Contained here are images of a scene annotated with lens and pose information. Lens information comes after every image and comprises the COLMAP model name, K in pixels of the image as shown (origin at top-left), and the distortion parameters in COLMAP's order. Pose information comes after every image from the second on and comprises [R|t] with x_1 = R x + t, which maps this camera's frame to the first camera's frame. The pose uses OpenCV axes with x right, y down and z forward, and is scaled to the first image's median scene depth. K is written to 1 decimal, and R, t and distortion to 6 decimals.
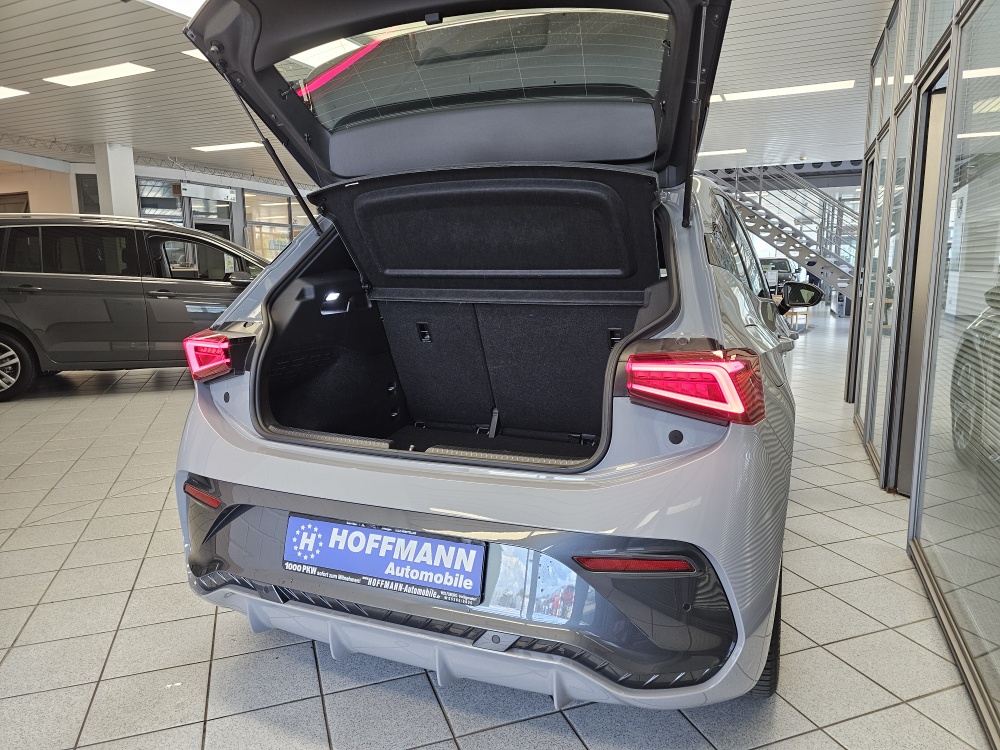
lens RADIAL K [[674.1, 0, 517.7], [0, 674.1, 349.9], [0, 0, 1]] dist [0.056696, -0.058042]
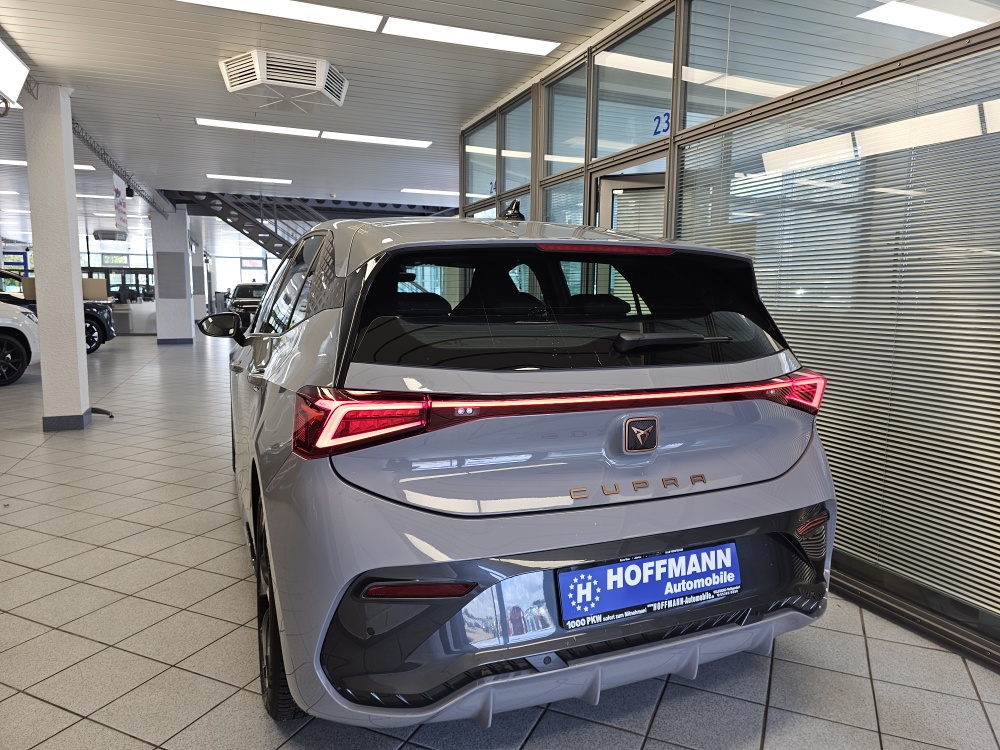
lens RADIAL K [[674.1, 0, 509.1], [0, 674.1, 344.1], [0, 0, 1]] dist [0.056696, -0.058042]
pose [[0.690162, -0.036198, 0.722749, -1.130745], [0.066809, 0.997670, -0.013830, -0.072745], [-0.720564, 0.057831, 0.690973, 0.398365]]
